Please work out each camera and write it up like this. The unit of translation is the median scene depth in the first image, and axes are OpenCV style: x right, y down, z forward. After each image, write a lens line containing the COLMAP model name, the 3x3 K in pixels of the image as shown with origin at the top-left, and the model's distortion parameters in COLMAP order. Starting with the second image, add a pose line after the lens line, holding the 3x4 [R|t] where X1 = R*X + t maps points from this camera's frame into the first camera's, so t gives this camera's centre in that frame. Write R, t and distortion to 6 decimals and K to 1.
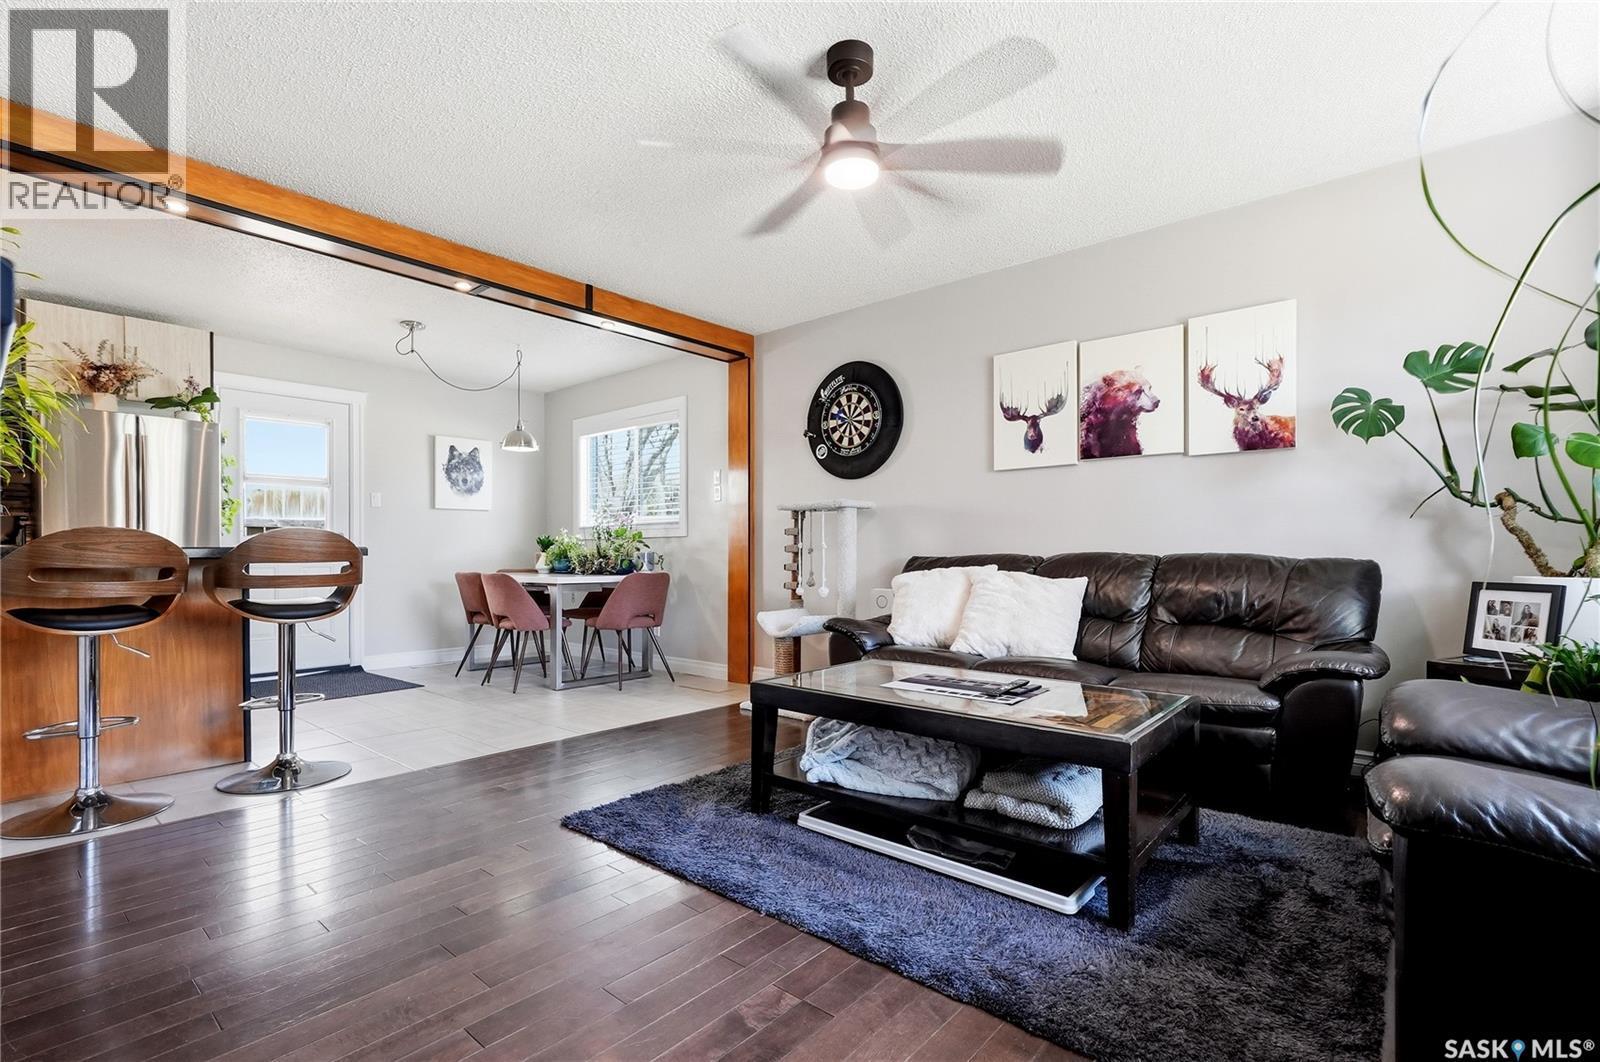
lens RADIAL K [[737.7, 0, 795.4], [0, 737.7, 545.2], [0, 0, 1]] dist [-0.002660, 0.000856]
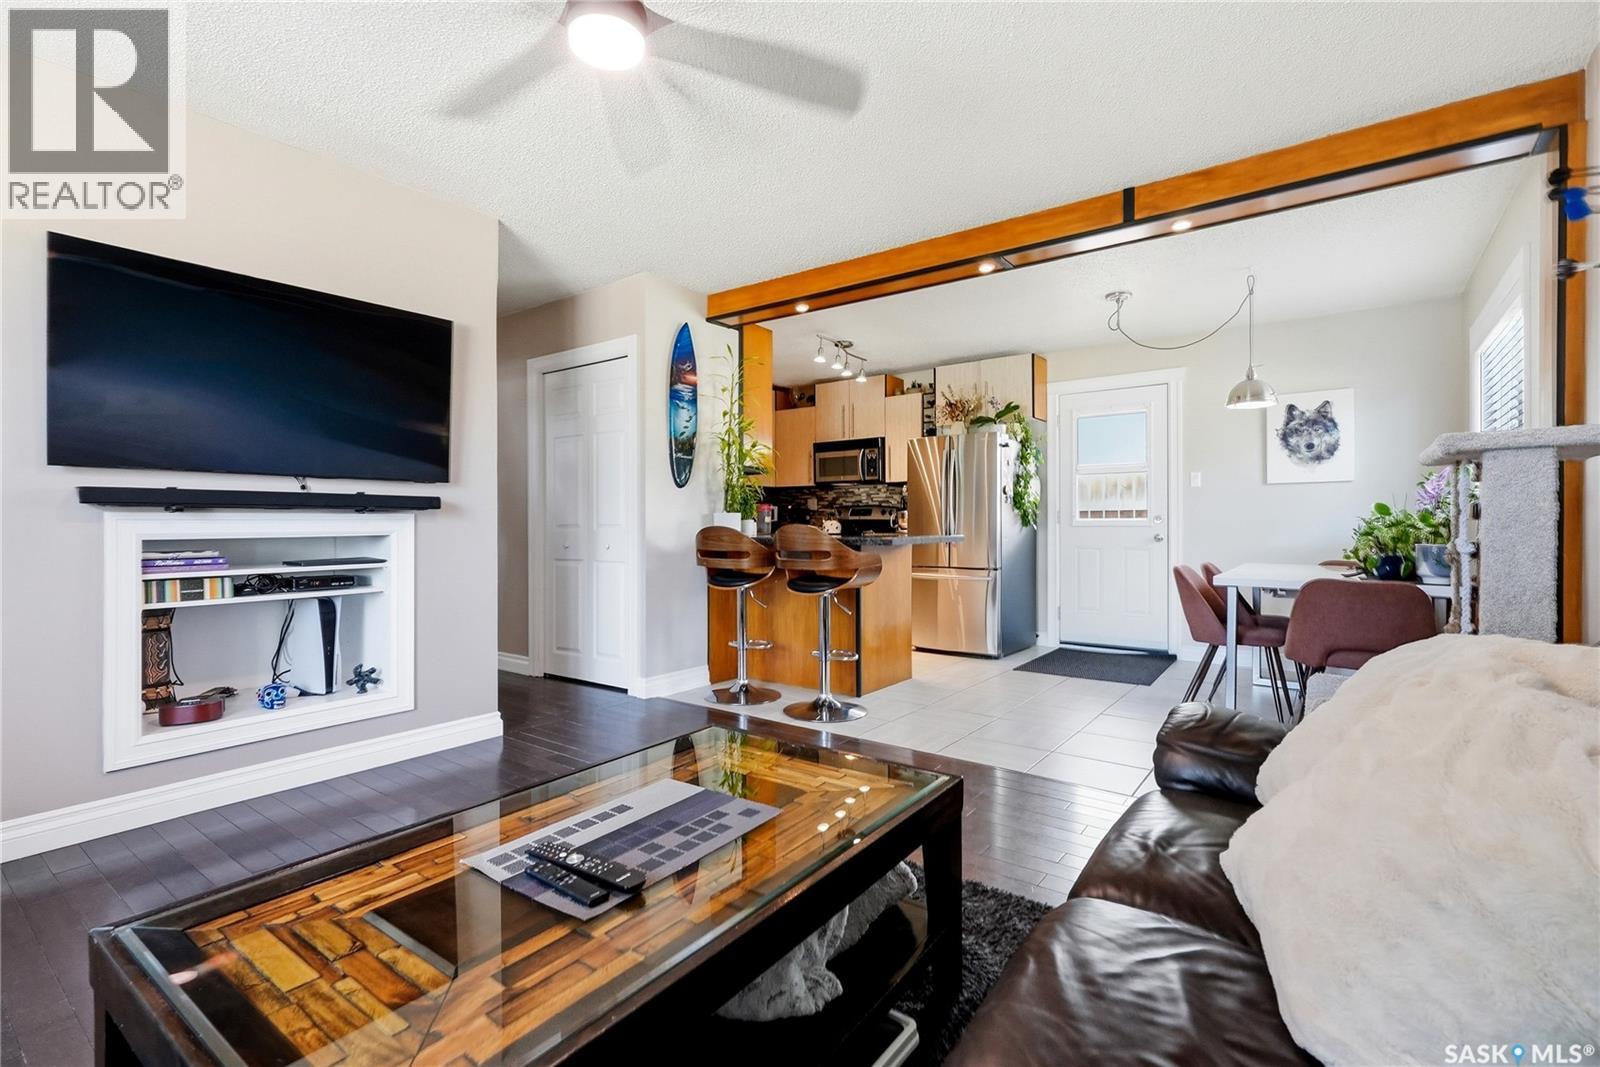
lens RADIAL K [[737.7, 0, 795.5], [0, 737.7, 530.6], [0, 0, 1]] dist [-0.002660, 0.000856]
pose [[0.074443, 0.006702, -0.997203, 0.491920], [0.012145, 0.999897, 0.007626, -0.016985], [0.997151, -0.012679, 0.074354, 0.665811]]
